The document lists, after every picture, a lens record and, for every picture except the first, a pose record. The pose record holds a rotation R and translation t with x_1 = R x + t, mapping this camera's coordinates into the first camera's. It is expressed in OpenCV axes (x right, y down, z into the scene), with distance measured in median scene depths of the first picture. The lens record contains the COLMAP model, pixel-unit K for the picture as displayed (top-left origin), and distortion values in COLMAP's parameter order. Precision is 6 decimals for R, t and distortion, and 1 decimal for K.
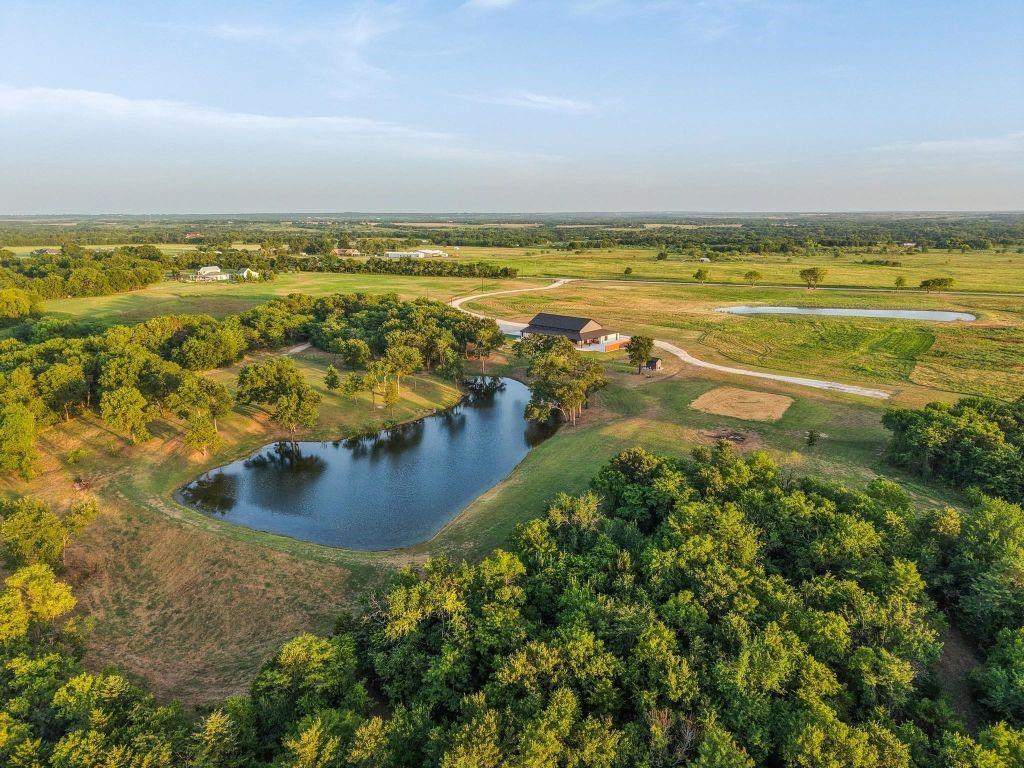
lens RADIAL K [[680.4, 0, 511.8], [0, 680.4, 387.3], [0, 0, 1]] dist [0.025428, -0.028315]
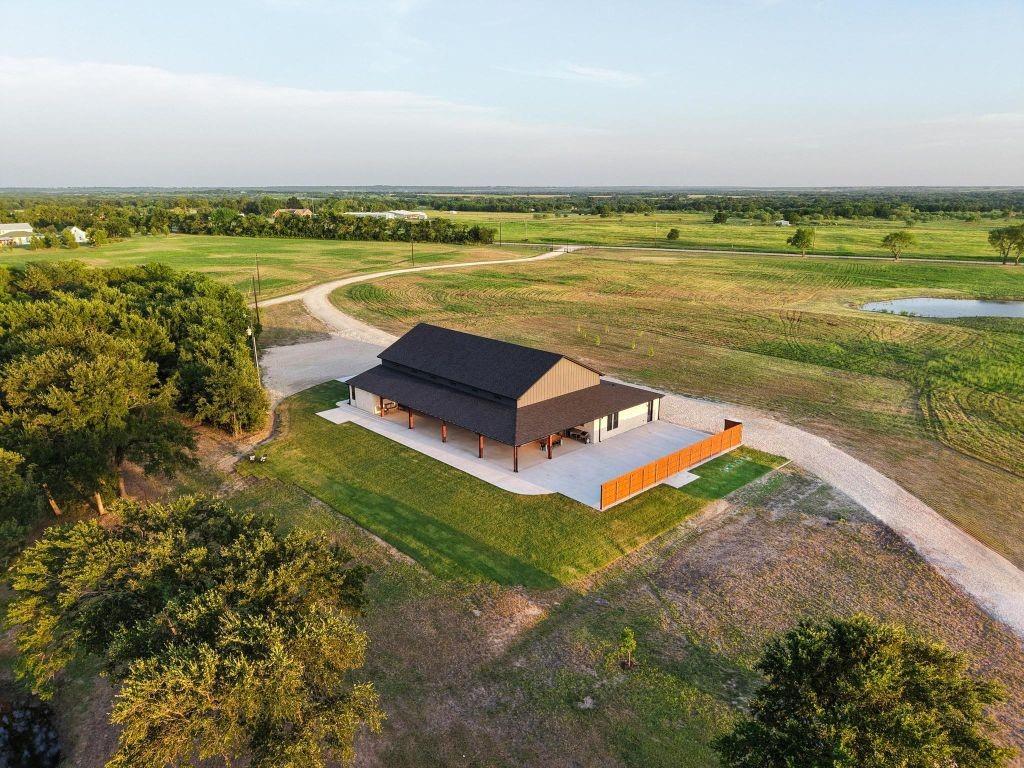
lens RADIAL K [[680.4, 0, 513.1], [0, 680.4, 381.2], [0, 0, 1]] dist [0.025428, -0.028315]
pose [[0.998668, 0.016416, -0.048909, 0.058250], [-0.015209, 0.999573, 0.024963, -0.050725], [0.049298, -0.024186, 0.998491, 0.375537]]
